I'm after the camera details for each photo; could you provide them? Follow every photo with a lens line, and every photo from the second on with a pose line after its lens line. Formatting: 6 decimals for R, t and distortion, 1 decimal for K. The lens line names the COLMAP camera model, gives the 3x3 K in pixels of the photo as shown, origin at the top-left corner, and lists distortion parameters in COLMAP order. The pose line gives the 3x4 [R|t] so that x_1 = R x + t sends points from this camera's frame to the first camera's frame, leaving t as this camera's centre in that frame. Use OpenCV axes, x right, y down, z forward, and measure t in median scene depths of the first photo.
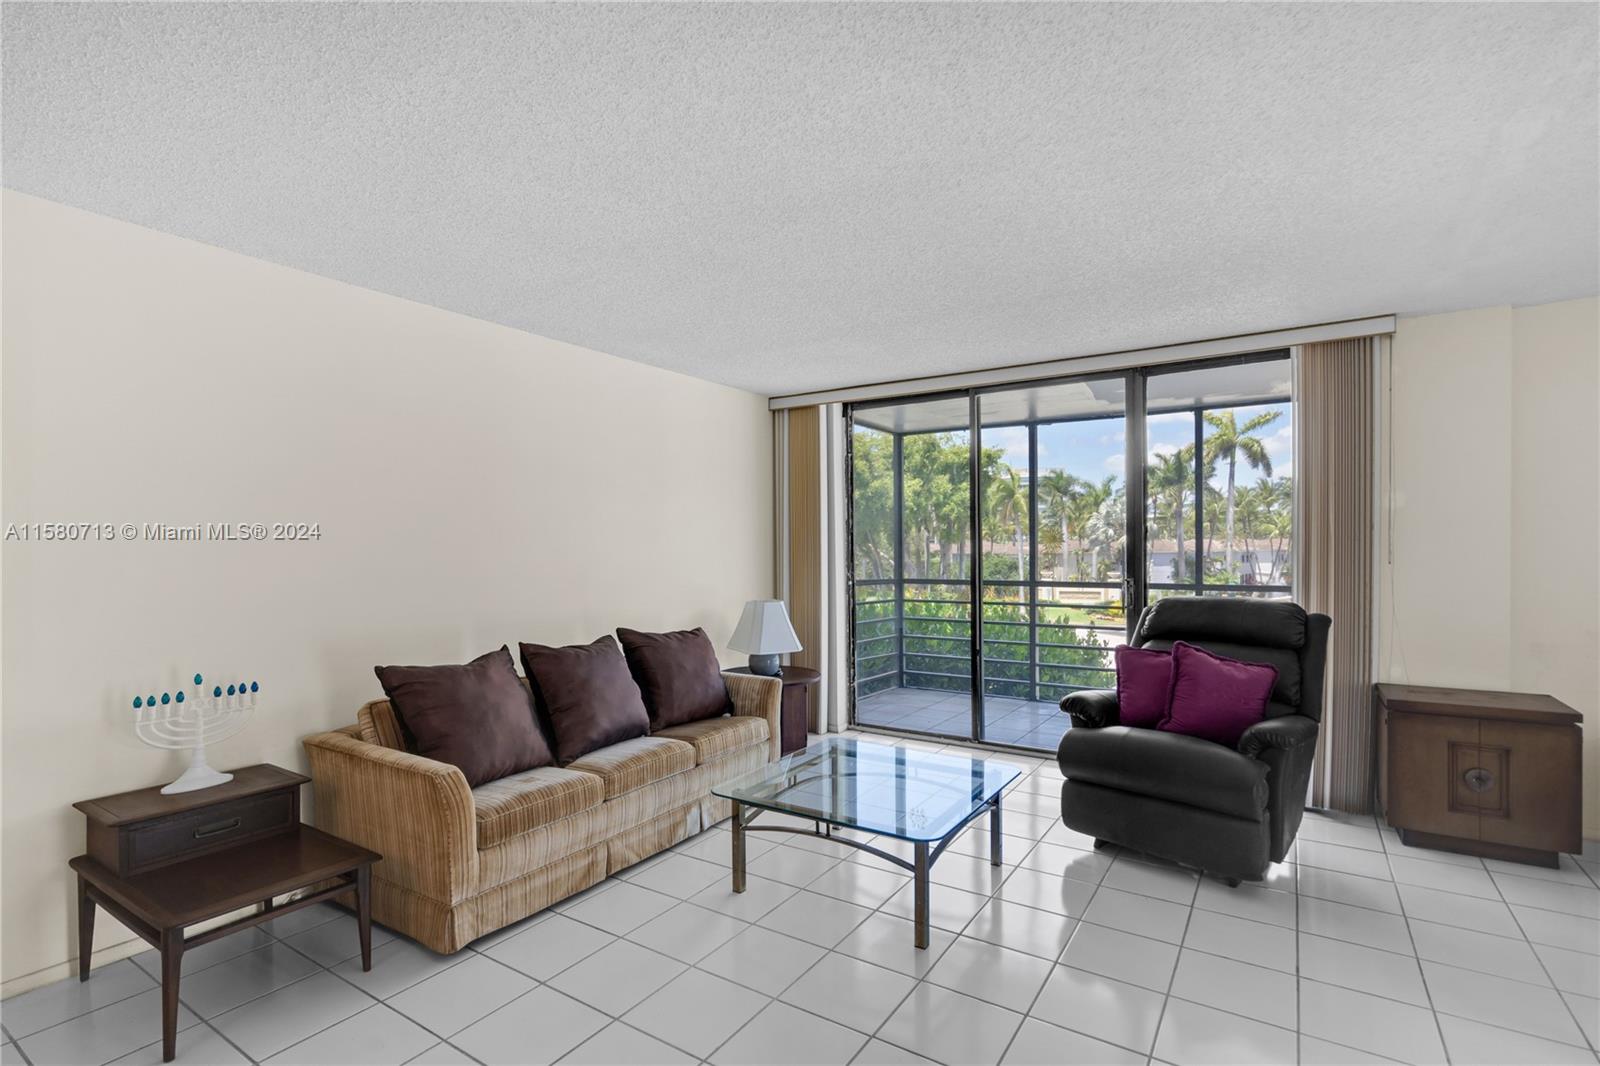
lens RADIAL K [[750.4, 0, 818.0], [0, 750.4, 548.3], [0, 0, 1]] dist [0.003548, -0.000265]
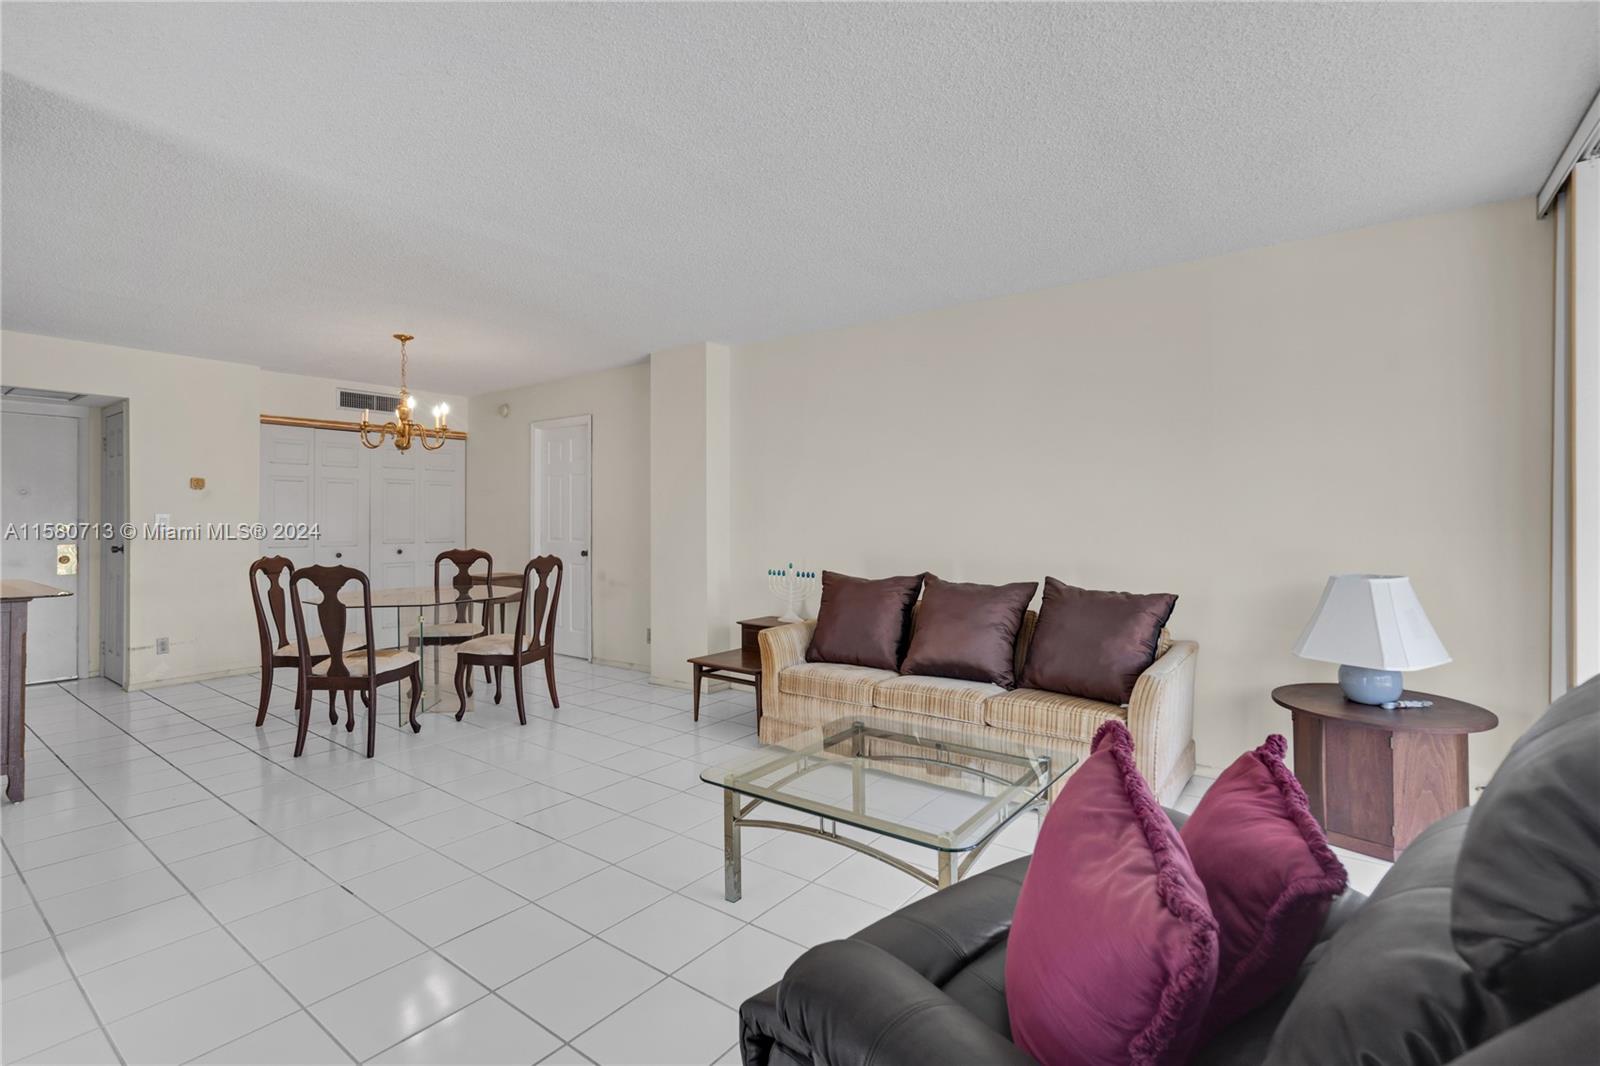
lens RADIAL K [[750.4, 0, 803.0], [0, 750.4, 519.8], [0, 0, 1]] dist [0.003548, -0.000265]
pose [[-0.084922, 0.009315, -0.996344, 0.818633], [-0.000326, 0.999956, 0.009376, 0.030252], [0.996388, 0.001121, -0.084915, 0.913604]]
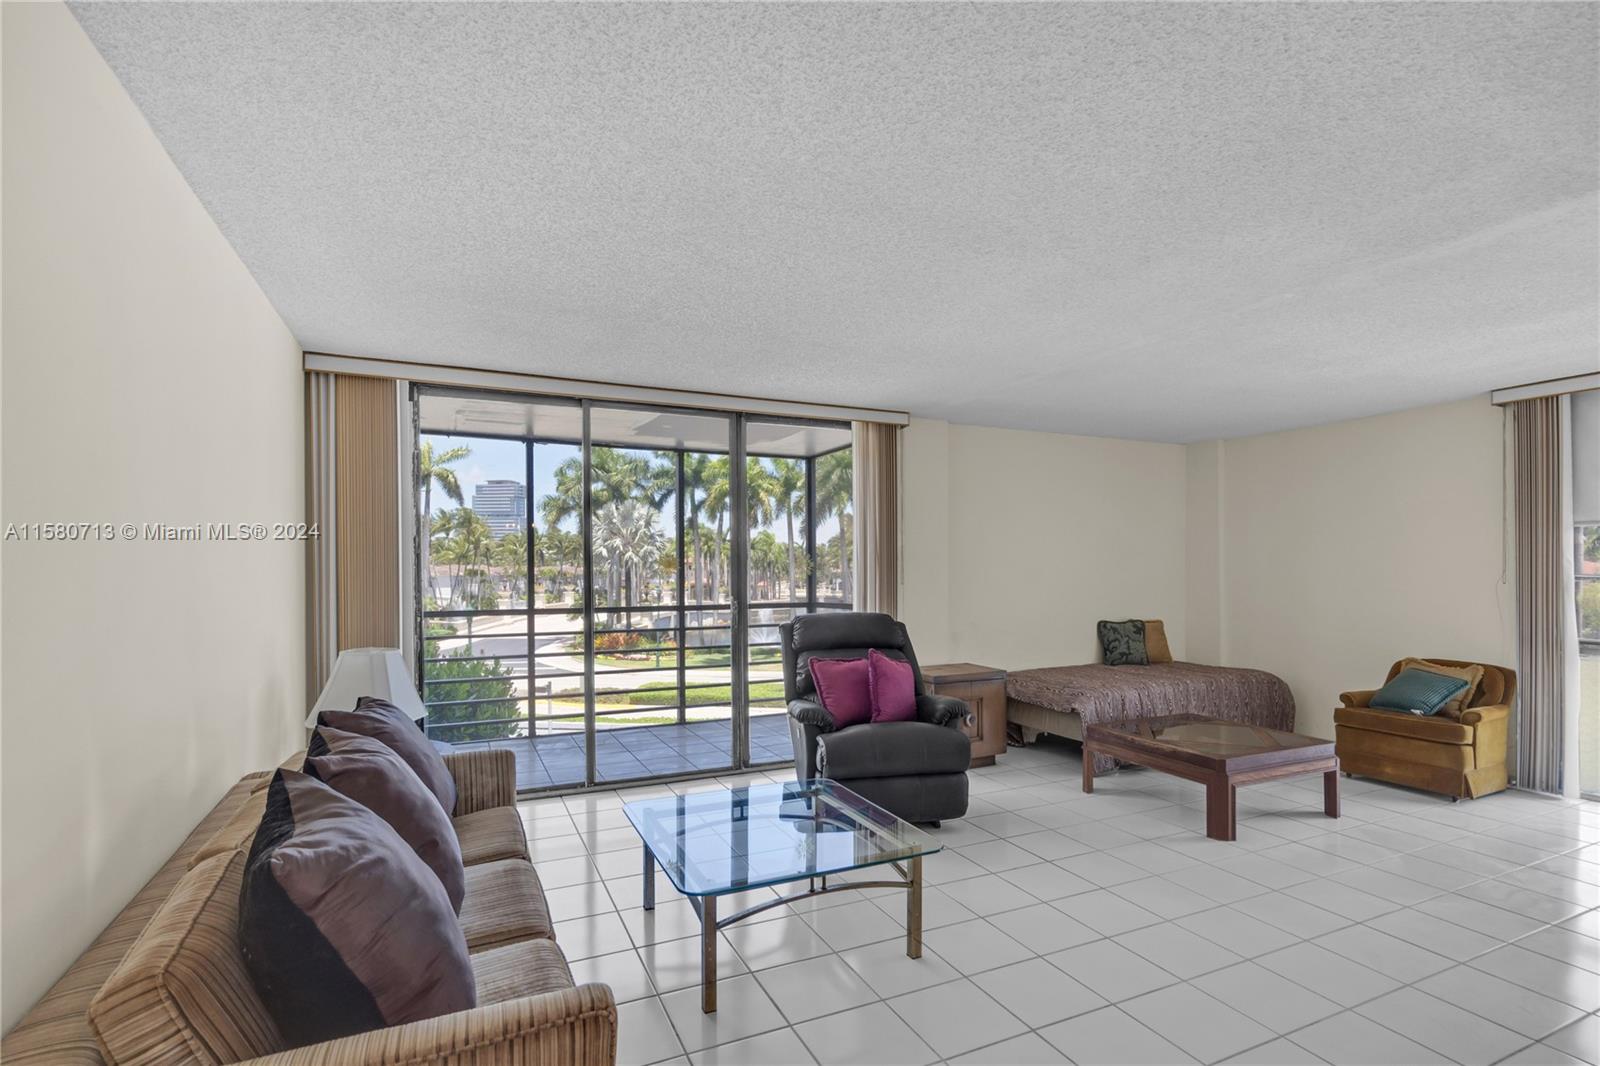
lens RADIAL K [[750.4, 0, 778.7], [0, 750.4, 570.9], [0, 0, 1]] dist [0.003548, -0.000265]
pose [[0.552936, 0.002233, 0.833221, -0.603207], [0.000800, 0.999995, -0.003211, -0.000910], [-0.833223, 0.002442, 0.552931, 0.419975]]
